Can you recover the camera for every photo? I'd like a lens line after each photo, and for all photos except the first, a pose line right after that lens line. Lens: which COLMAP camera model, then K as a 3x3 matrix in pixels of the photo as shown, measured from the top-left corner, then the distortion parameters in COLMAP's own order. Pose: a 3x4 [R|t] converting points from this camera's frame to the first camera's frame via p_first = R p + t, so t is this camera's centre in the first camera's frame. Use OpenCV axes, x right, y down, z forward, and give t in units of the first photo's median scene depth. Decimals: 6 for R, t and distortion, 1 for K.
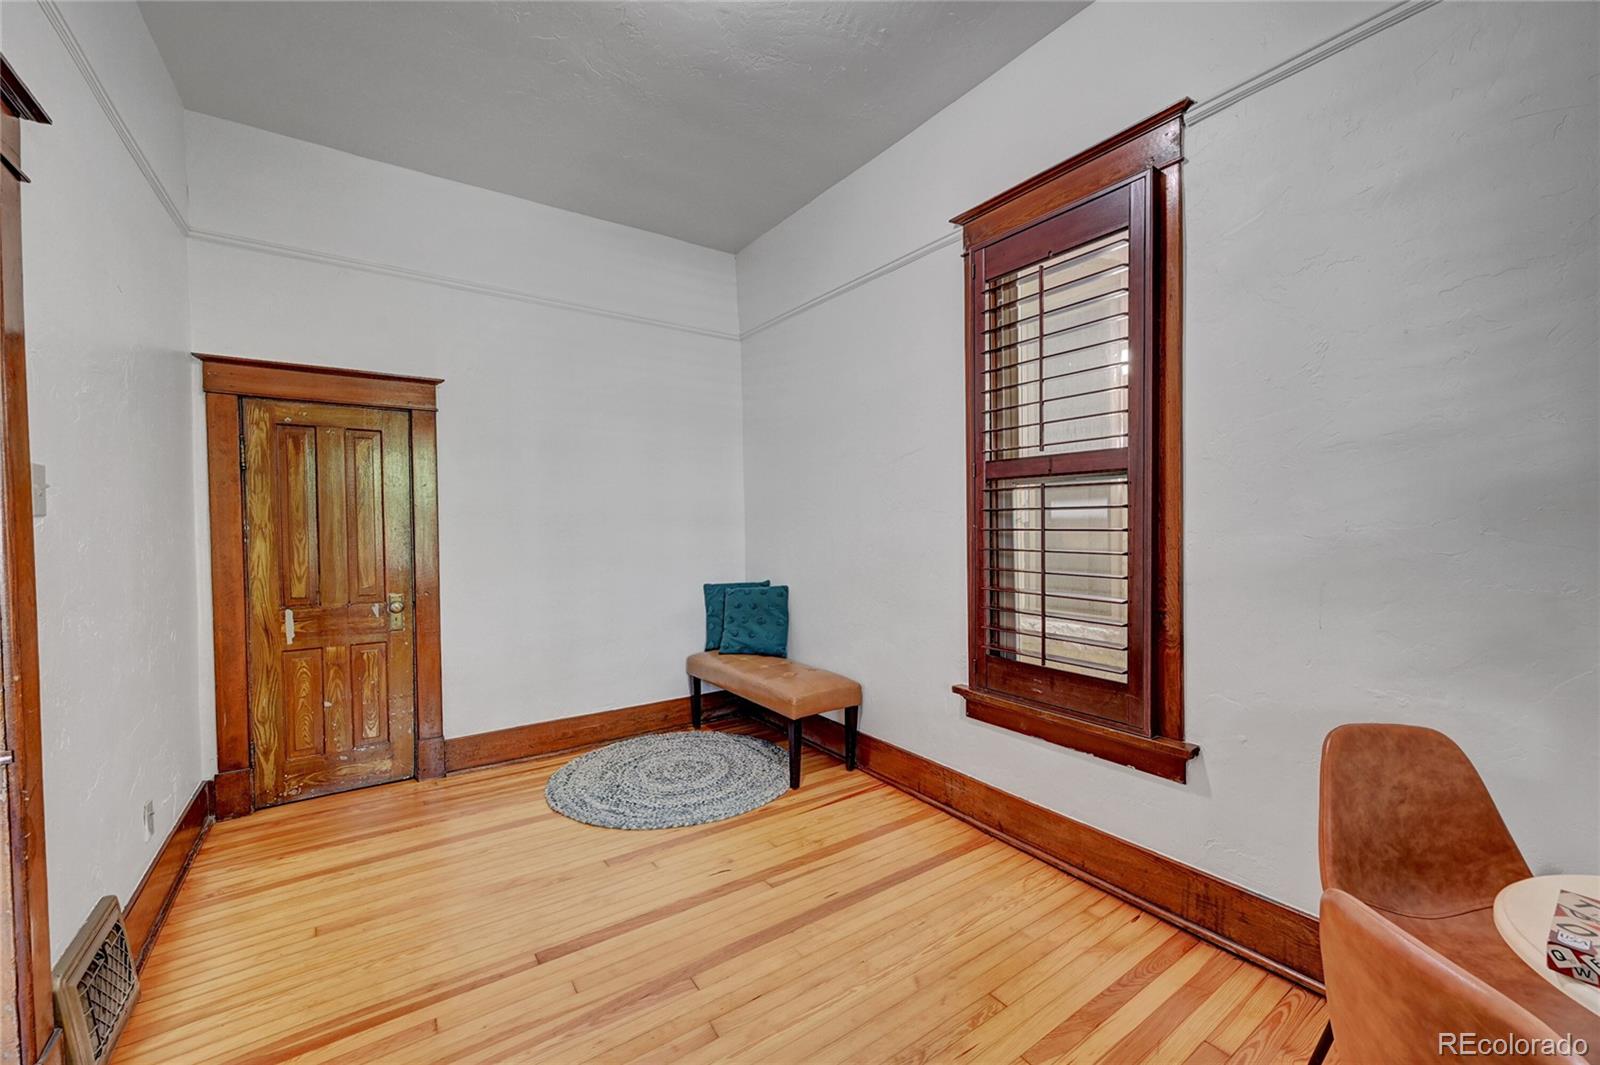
lens RADIAL K [[633.7, 0, 800.1], [0, 633.7, 536.5], [0, 0, 1]] dist [-0.000452, 0.000219]
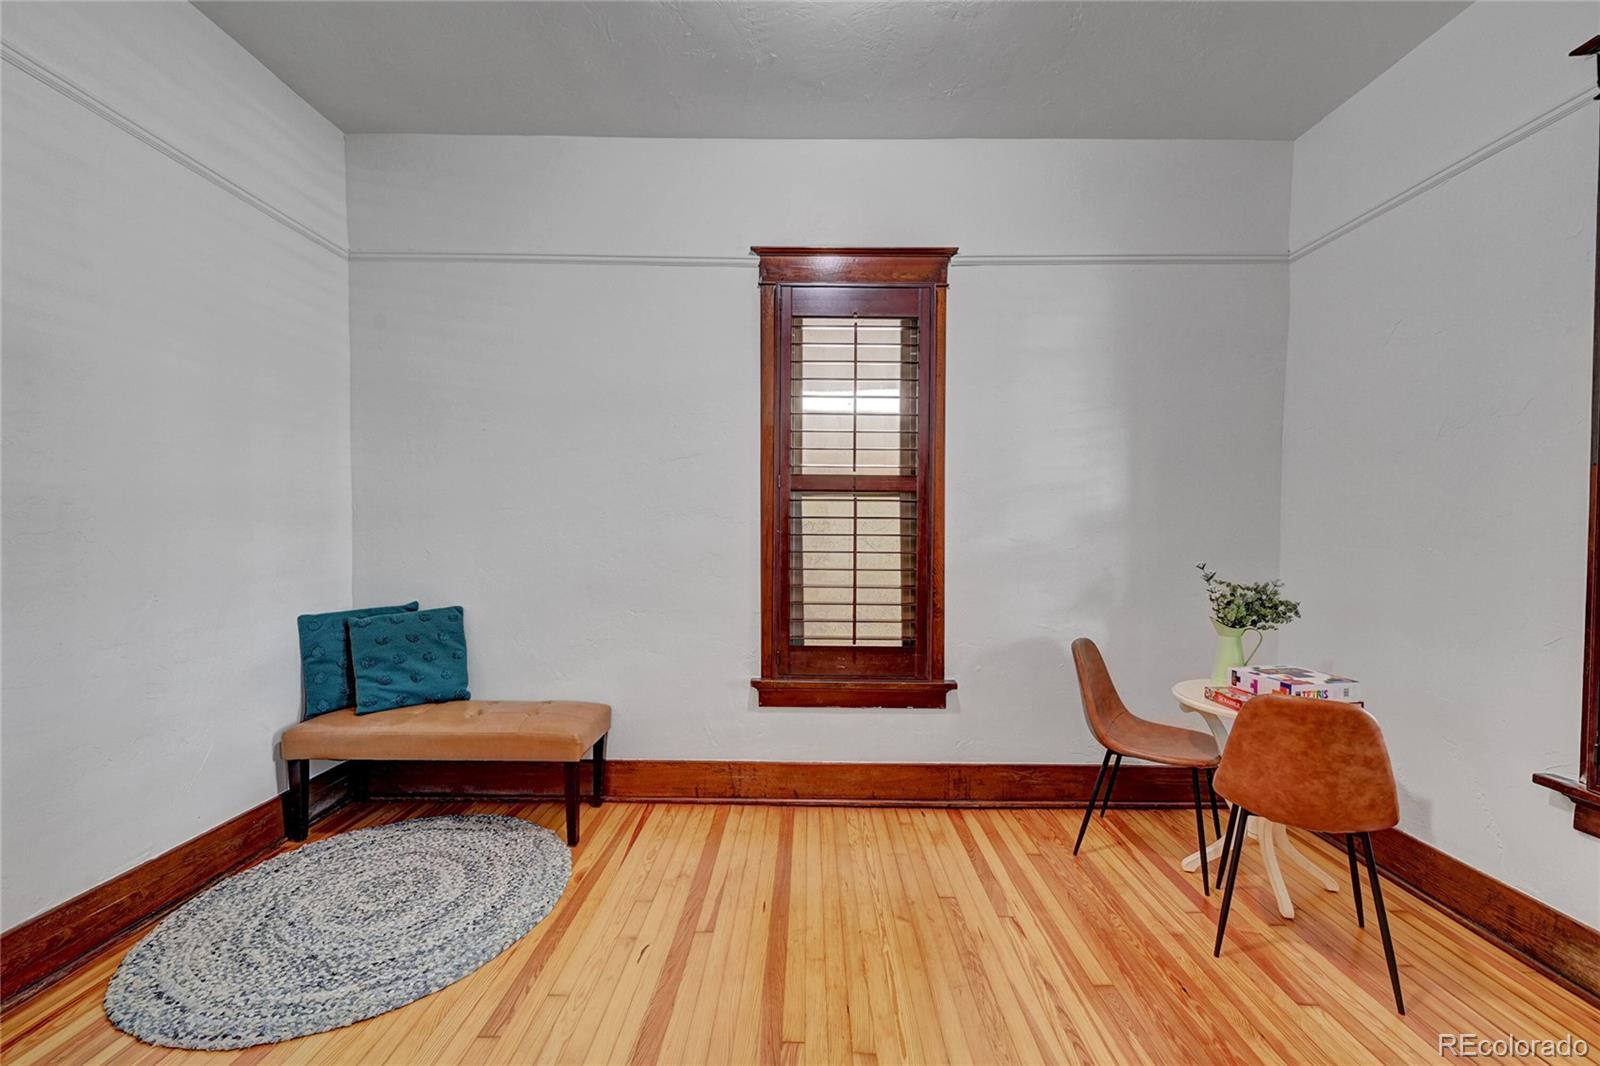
lens RADIAL K [[632.9, 0, 805.5], [0, 632.9, 535.5], [0, 0, 1]] dist [-0.000950, 0.000123]
pose [[0.575771, 0.007928, 0.817573, -0.557863], [0.004184, 0.999911, -0.012643, 0.005108], [-0.817600, 0.010700, 0.575687, 0.296047]]
